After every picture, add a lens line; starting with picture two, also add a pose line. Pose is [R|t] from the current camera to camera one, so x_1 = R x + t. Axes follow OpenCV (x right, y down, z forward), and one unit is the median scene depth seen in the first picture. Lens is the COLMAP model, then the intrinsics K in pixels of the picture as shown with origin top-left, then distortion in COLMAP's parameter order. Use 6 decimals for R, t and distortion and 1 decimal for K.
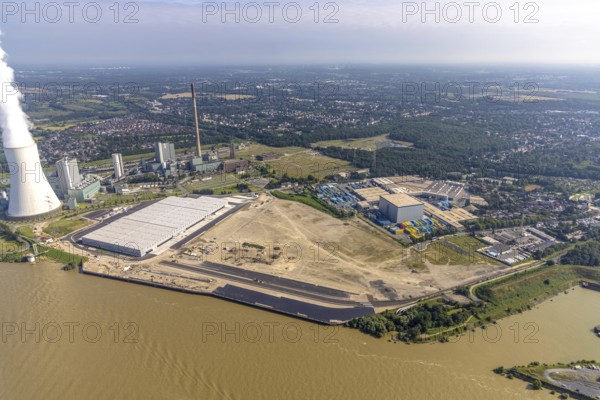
lens RADIAL K [[400.4, 0, 303.0], [0, 400.4, 201.6], [0, 0, 1]] dist [0.002401, 0.000211]
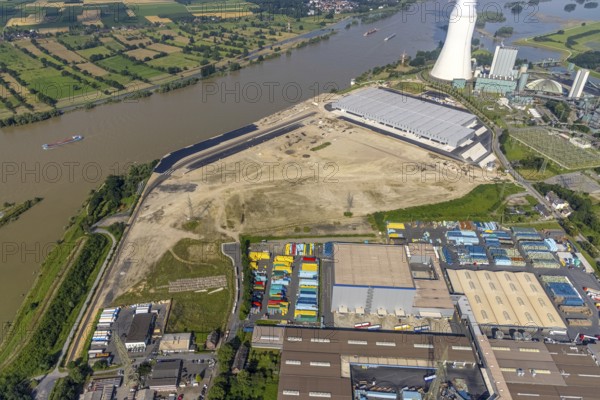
lens RADIAL K [[416.7, 0, 297.5], [0, 416.7, 201.7], [0, 0, 1]] dist [0.003036, 0.002021]
pose [[-0.373378, 0.504057, -0.778791, 0.619102], [-0.325450, 0.714974, 0.618785, -0.328798], [0.868718, 0.484498, -0.102910, 0.945583]]
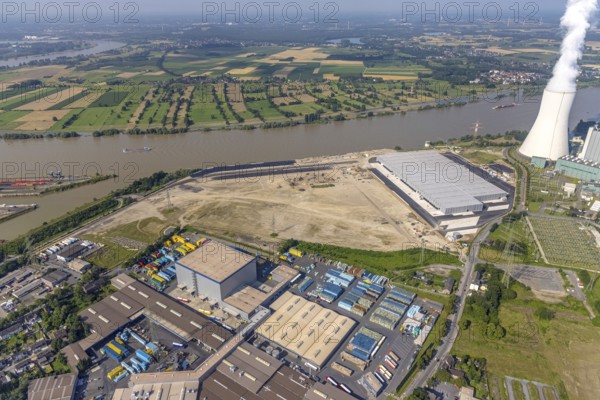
lens RADIAL K [[416.7, 0, 297.5], [0, 416.7, 201.7], [0, 0, 1]] dist [0.003036, 0.002021]
pose [[-0.807028, 0.258411, -0.530971, 0.447765], [-0.195586, 0.731445, 0.653249, -0.480885], [0.557183, 0.631041, -0.539755, 1.341932]]
